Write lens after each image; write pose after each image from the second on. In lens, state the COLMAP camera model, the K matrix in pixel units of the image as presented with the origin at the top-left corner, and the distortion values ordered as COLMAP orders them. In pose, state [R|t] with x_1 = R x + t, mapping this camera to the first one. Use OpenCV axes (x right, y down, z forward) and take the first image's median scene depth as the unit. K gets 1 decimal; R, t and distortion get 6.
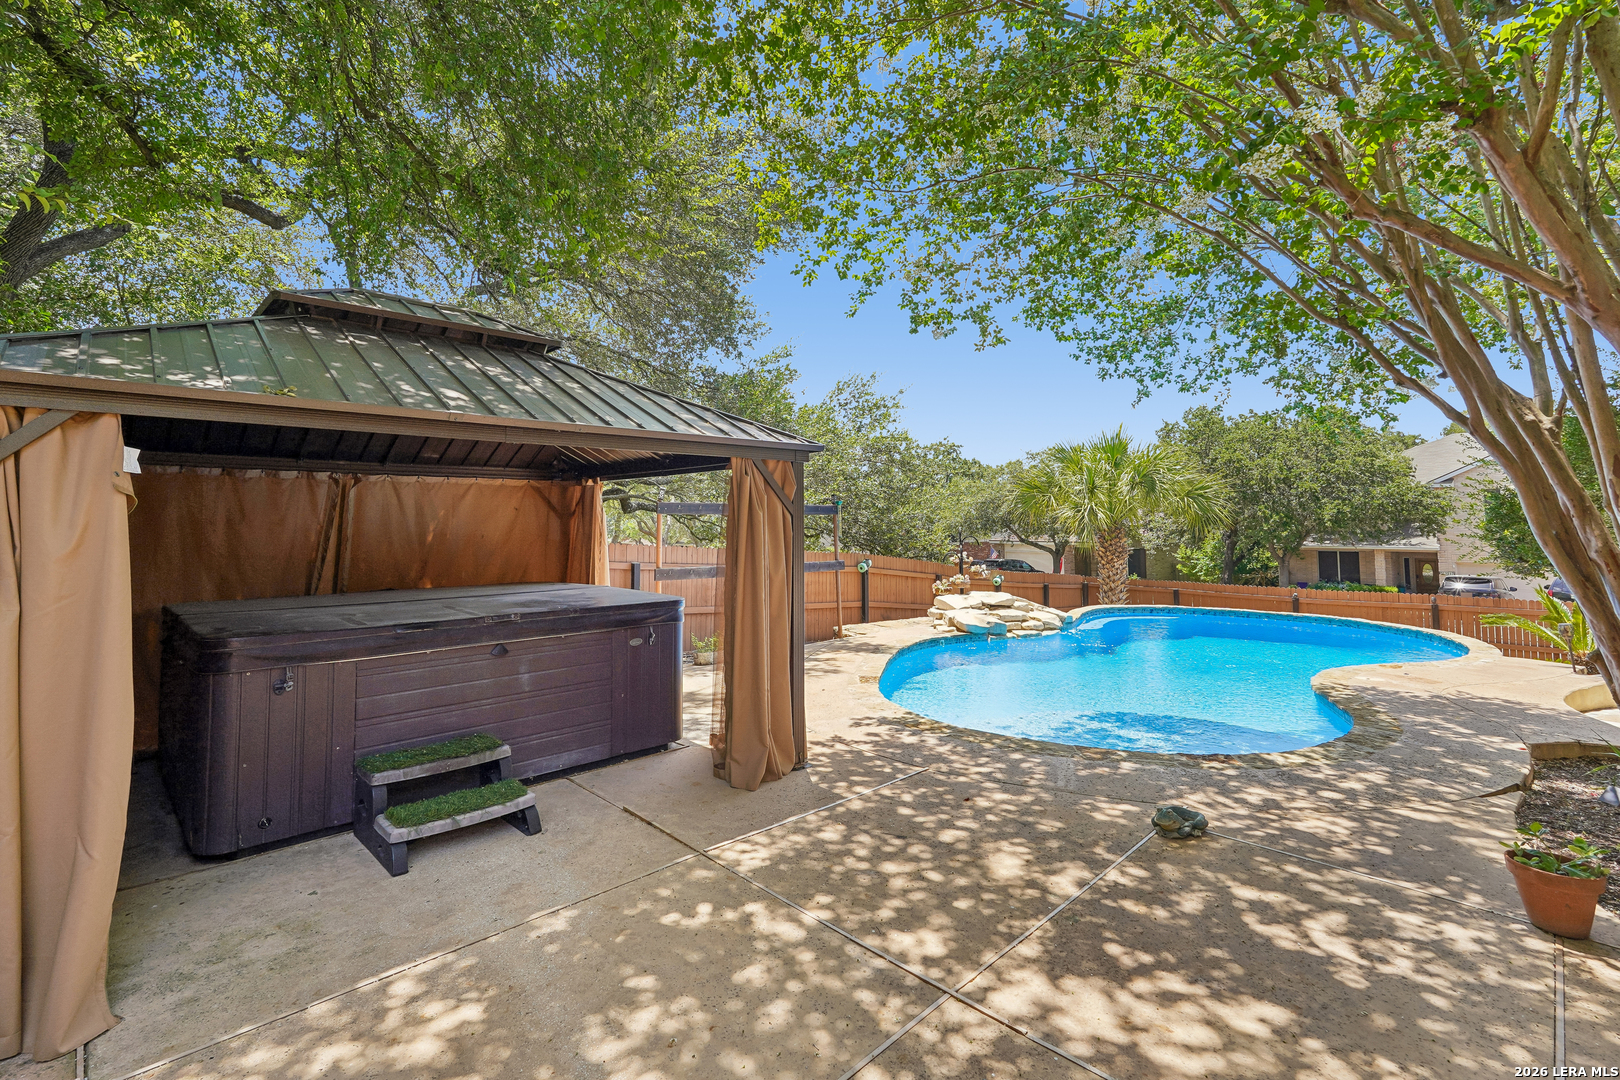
lens RADIAL K [[752.3, 0, 808.2], [0, 752.3, 472.9], [0, 0, 1]] dist [0.002887, 0.000753]
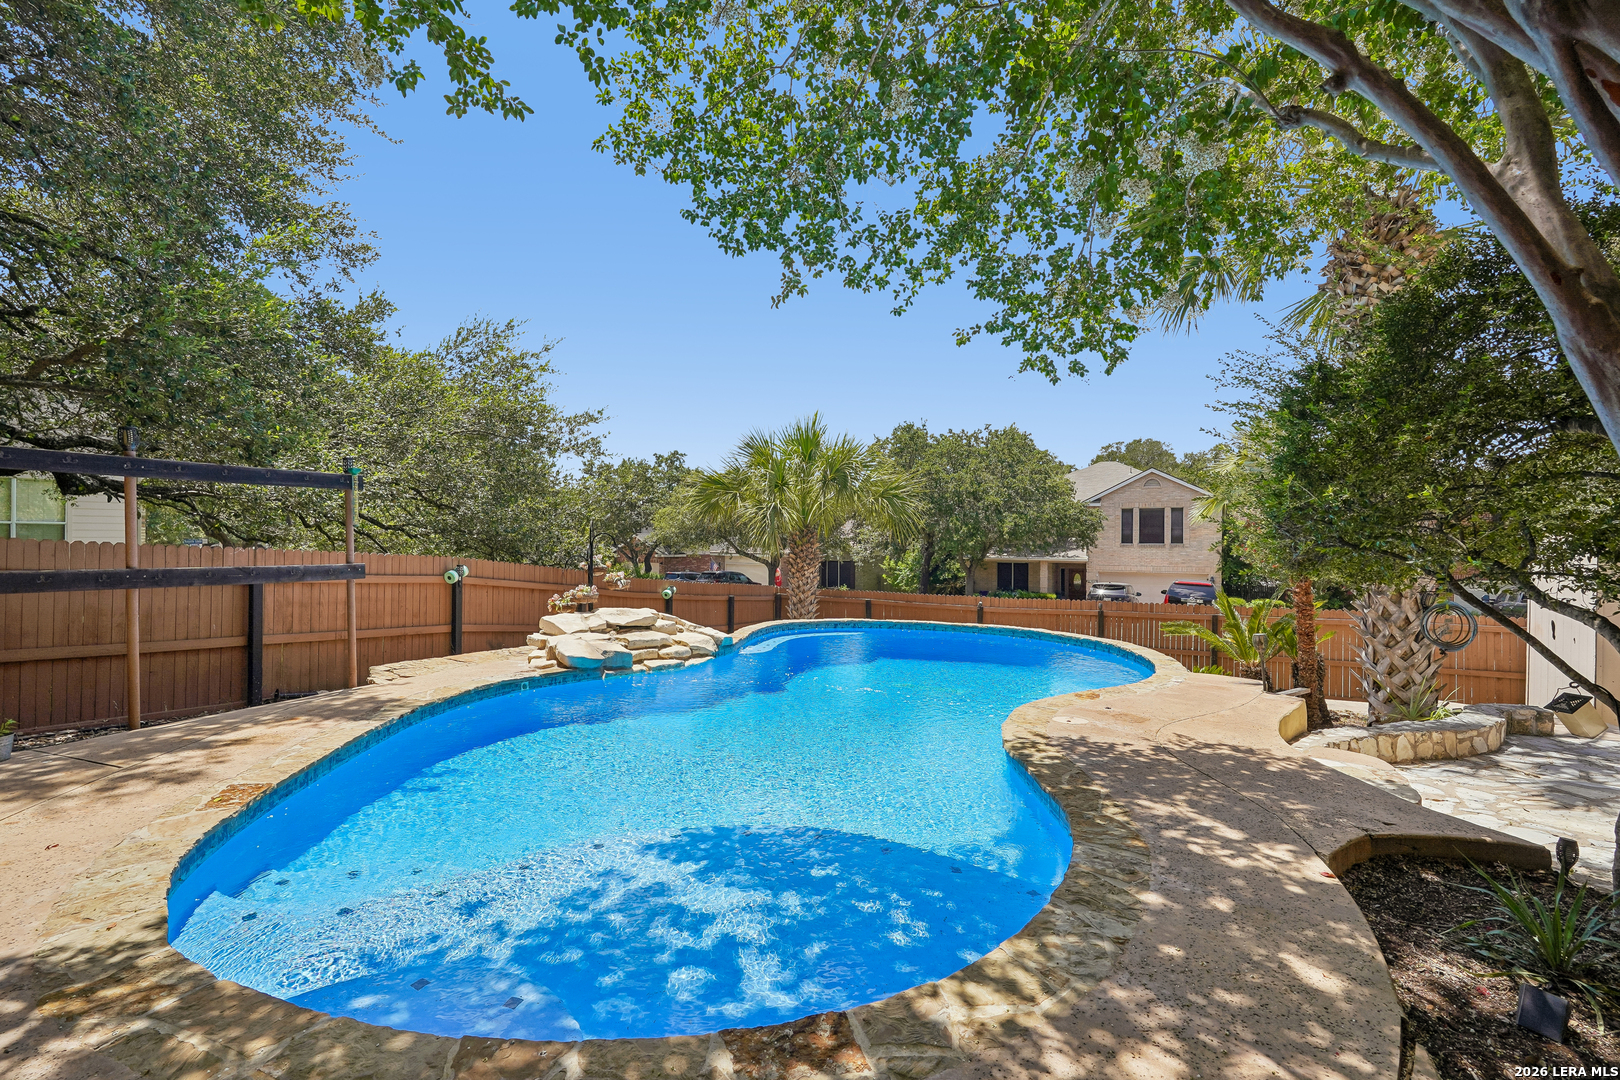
lens RADIAL K [[731.0, 0, 810.0], [0, 731.0, 540.0], [0, 0, 1]] dist [-0.000290, 0.000003]
pose [[0.940563, 0.011145, 0.339436, 0.121572], [-0.034220, 0.997485, 0.062072, 0.029851], [-0.337891, -0.069999, 0.938579, 0.198121]]
